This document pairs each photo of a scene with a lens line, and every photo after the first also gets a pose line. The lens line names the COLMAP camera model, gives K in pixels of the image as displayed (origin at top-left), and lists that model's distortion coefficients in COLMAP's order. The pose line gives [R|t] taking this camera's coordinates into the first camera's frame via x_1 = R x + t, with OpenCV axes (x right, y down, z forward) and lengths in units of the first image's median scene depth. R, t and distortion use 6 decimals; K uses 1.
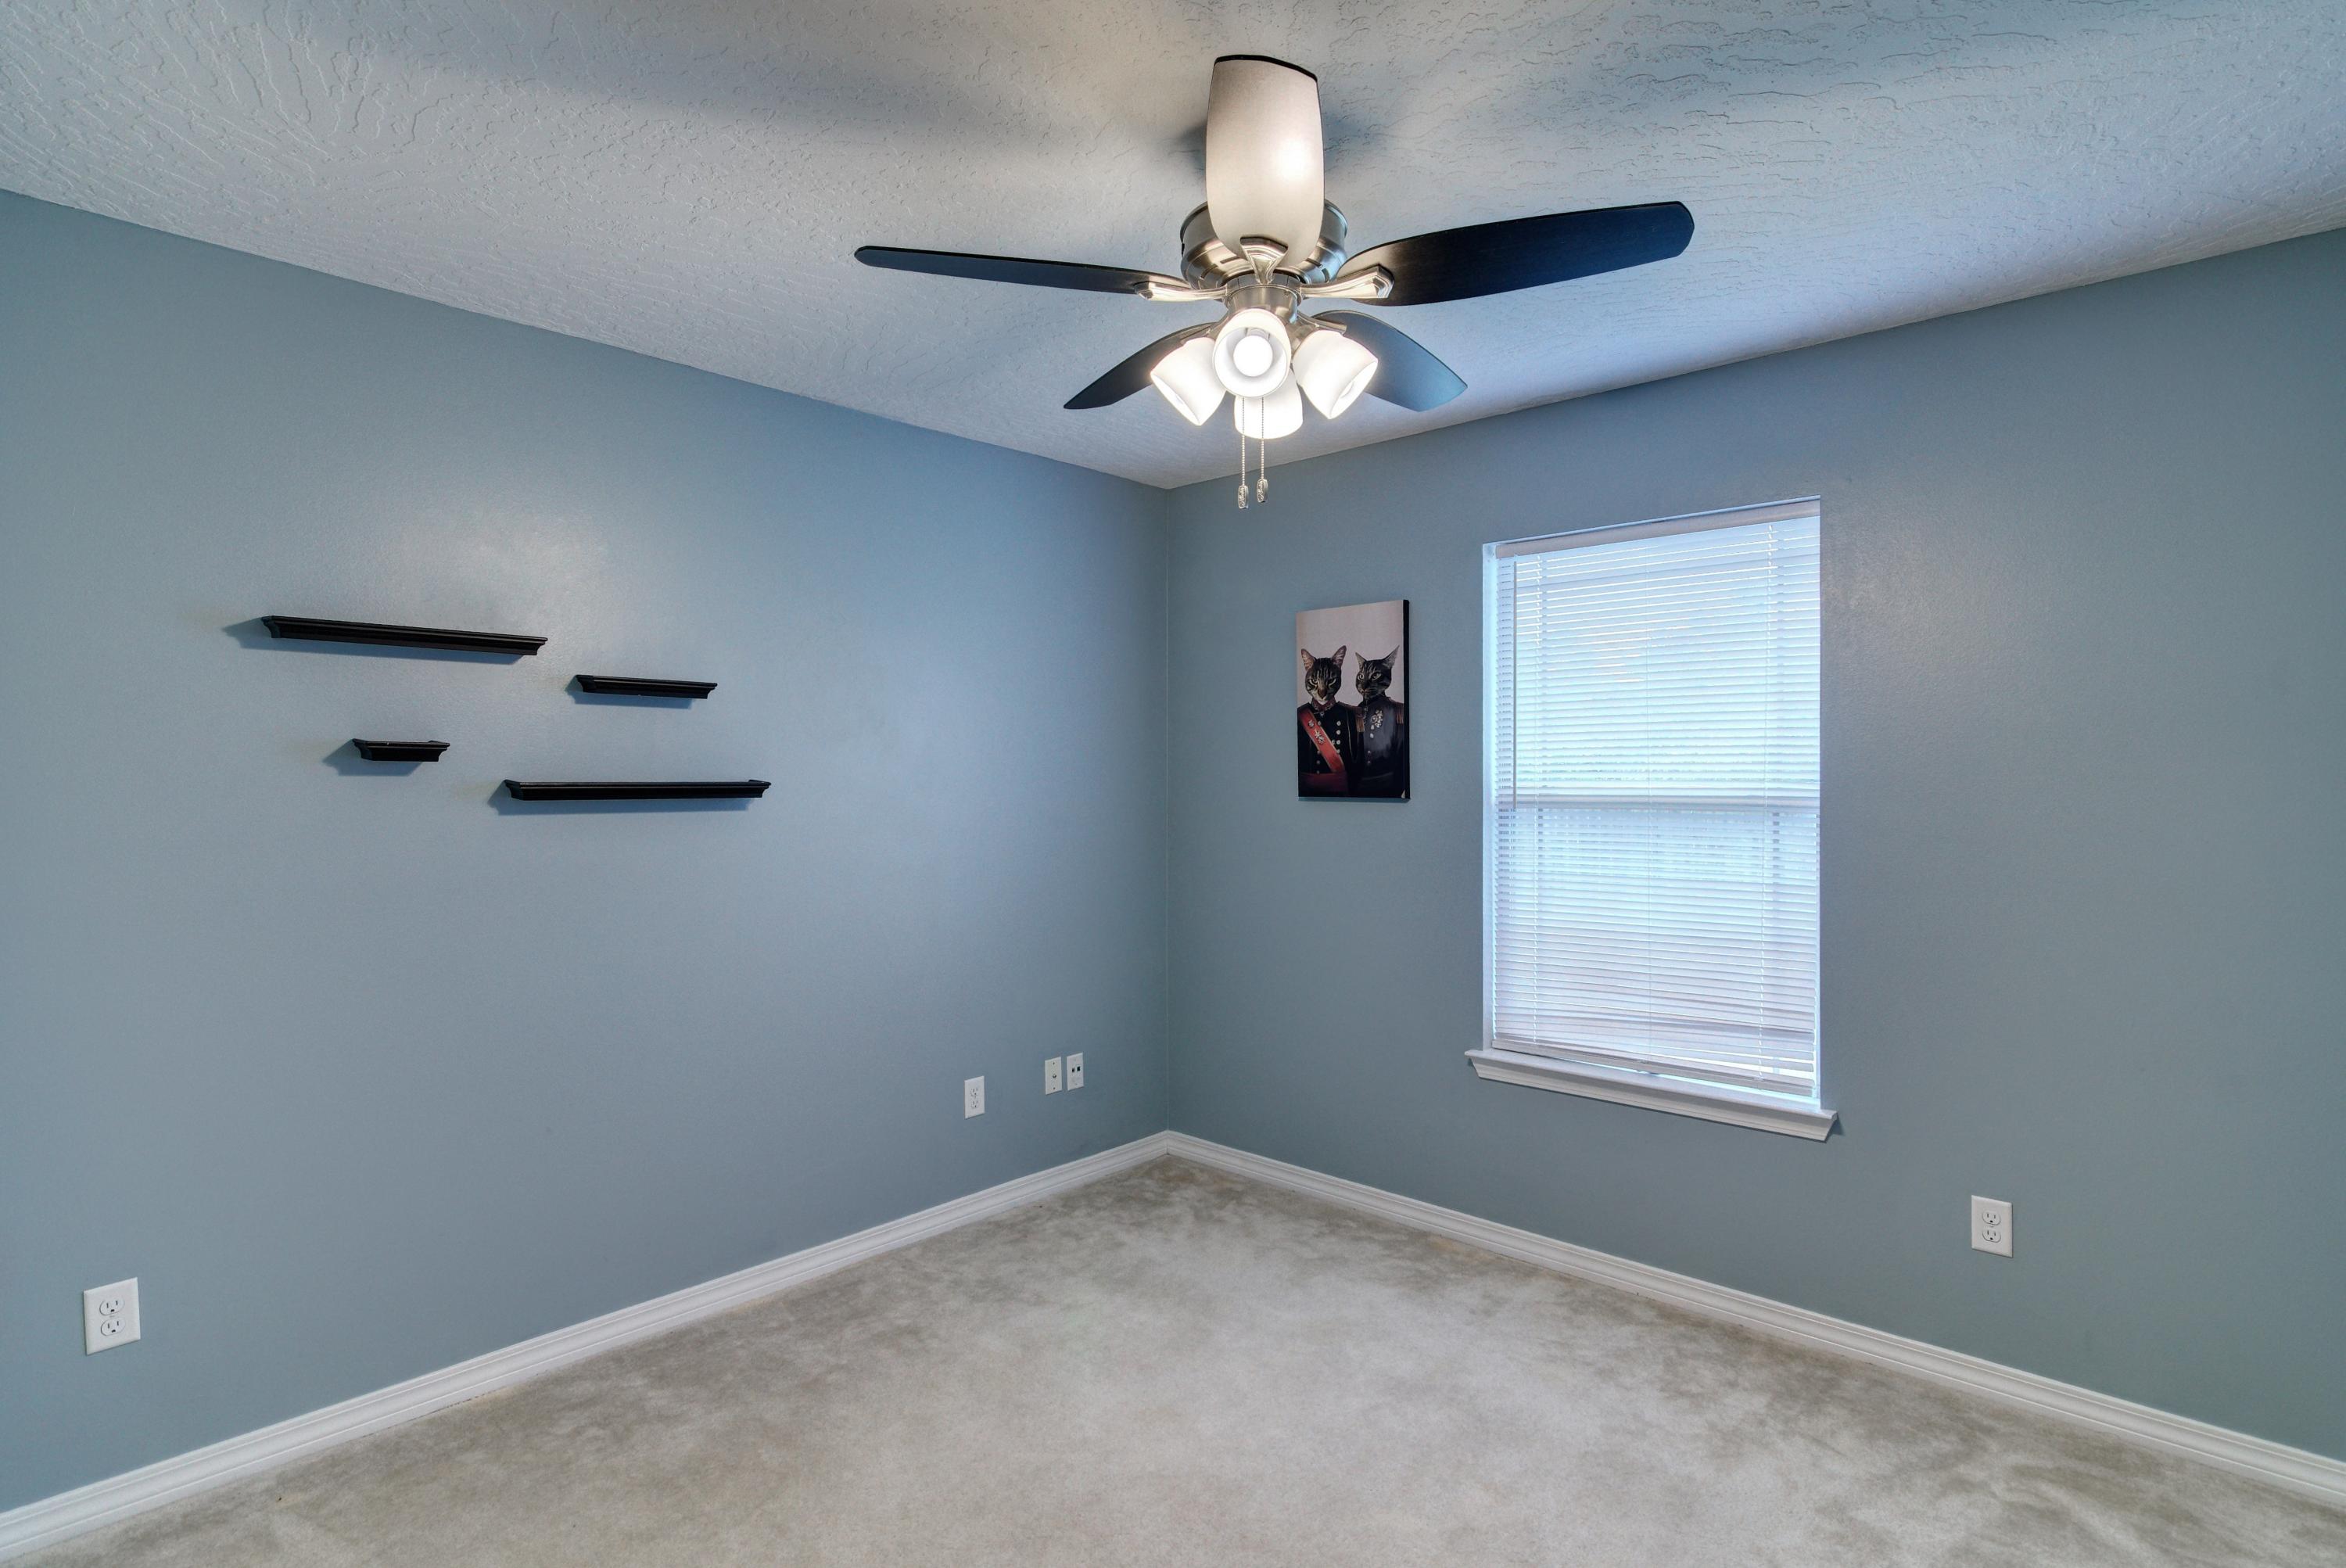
lens RADIAL K [[1149.7, 0, 1193.4], [0, 1149.7, 795.9], [0, 0, 1]] dist [0.001740, -0.000239]
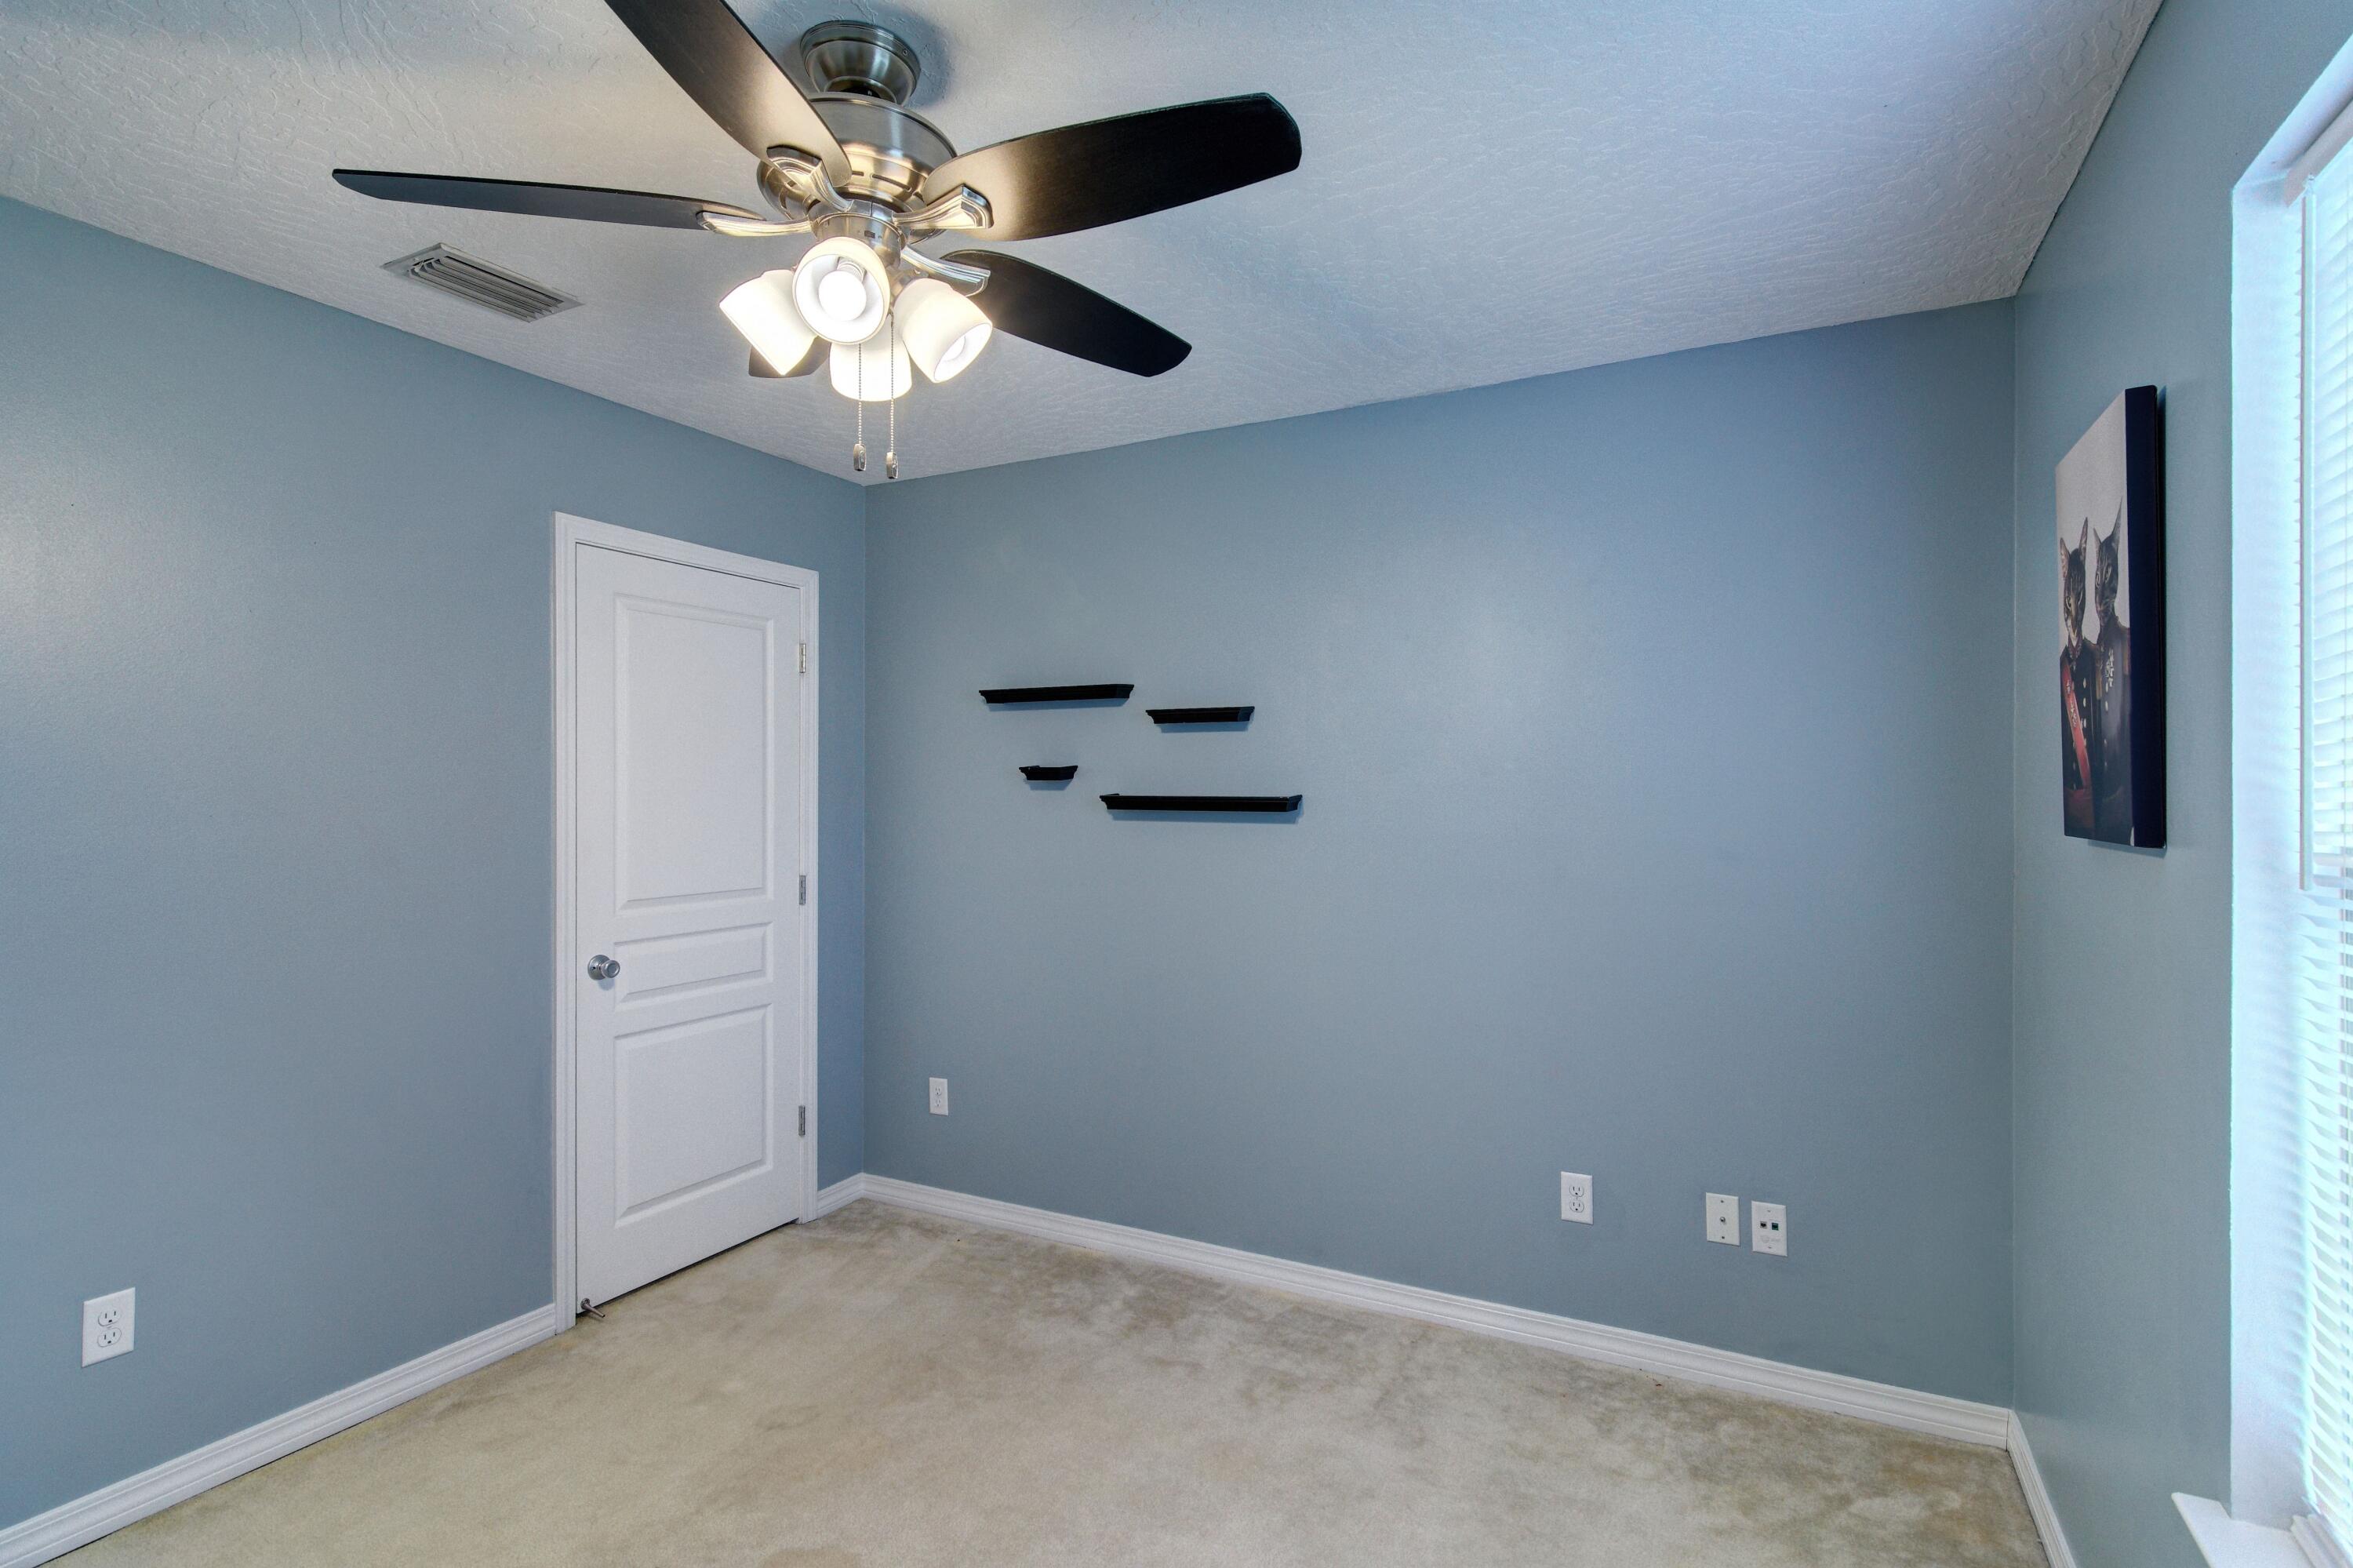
lens RADIAL K [[1153.1, 0, 1196.9], [0, 1153.1, 796.0], [0, 0, 1]] dist [0.001740, -0.000239]
pose [[0.261967, 0.008393, -0.965040, 0.655811], [-0.019737, 0.999800, 0.003337, -0.015685], [0.964875, 0.018172, 0.262080, 0.693488]]
